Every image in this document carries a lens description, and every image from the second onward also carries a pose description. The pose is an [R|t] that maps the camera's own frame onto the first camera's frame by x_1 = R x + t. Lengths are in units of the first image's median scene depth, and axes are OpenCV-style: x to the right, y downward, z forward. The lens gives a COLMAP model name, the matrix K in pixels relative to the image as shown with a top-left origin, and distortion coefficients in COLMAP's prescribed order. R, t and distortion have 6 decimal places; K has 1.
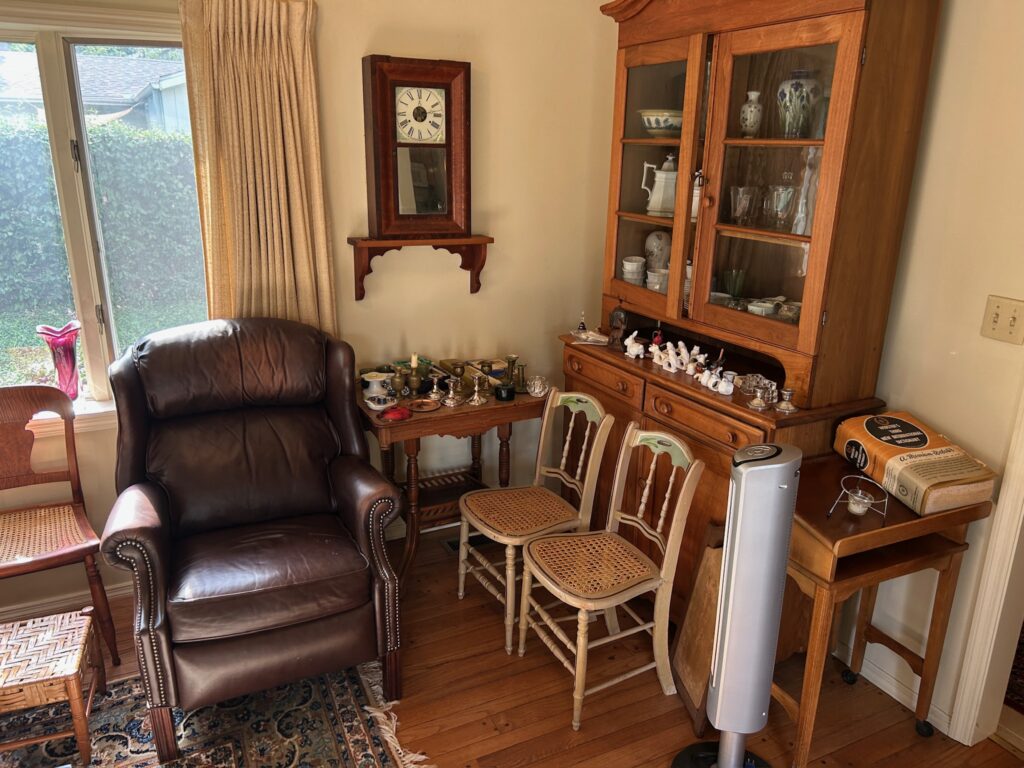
lens RADIAL K [[778.3, 0, 510.6], [0, 778.3, 382.9], [0, 0, 1]] dist [0.033627, -0.032381]
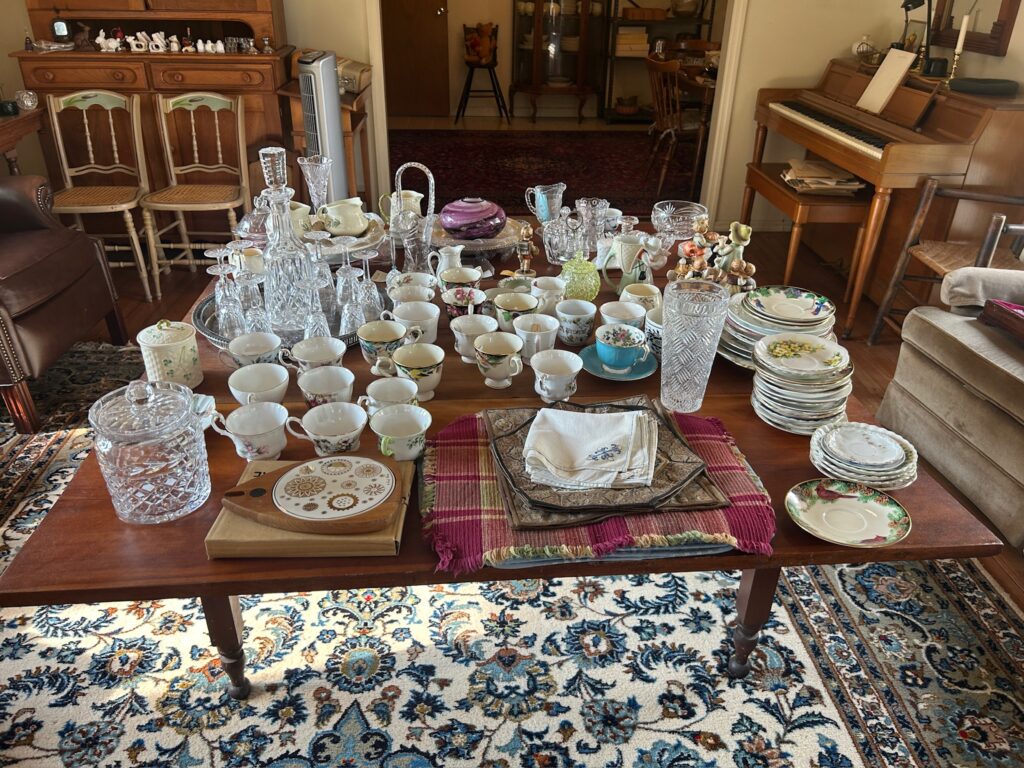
lens RADIAL K [[778.3, 0, 513.0], [0, 778.3, 384.0], [0, 0, 1]] dist [0.033627, -0.032381]
pose [[0.402327, -0.448572, 0.798071, -0.879461], [0.257827, 0.891969, 0.371372, 0.149366], [-0.878441, 0.056351, 0.474516, -0.127328]]
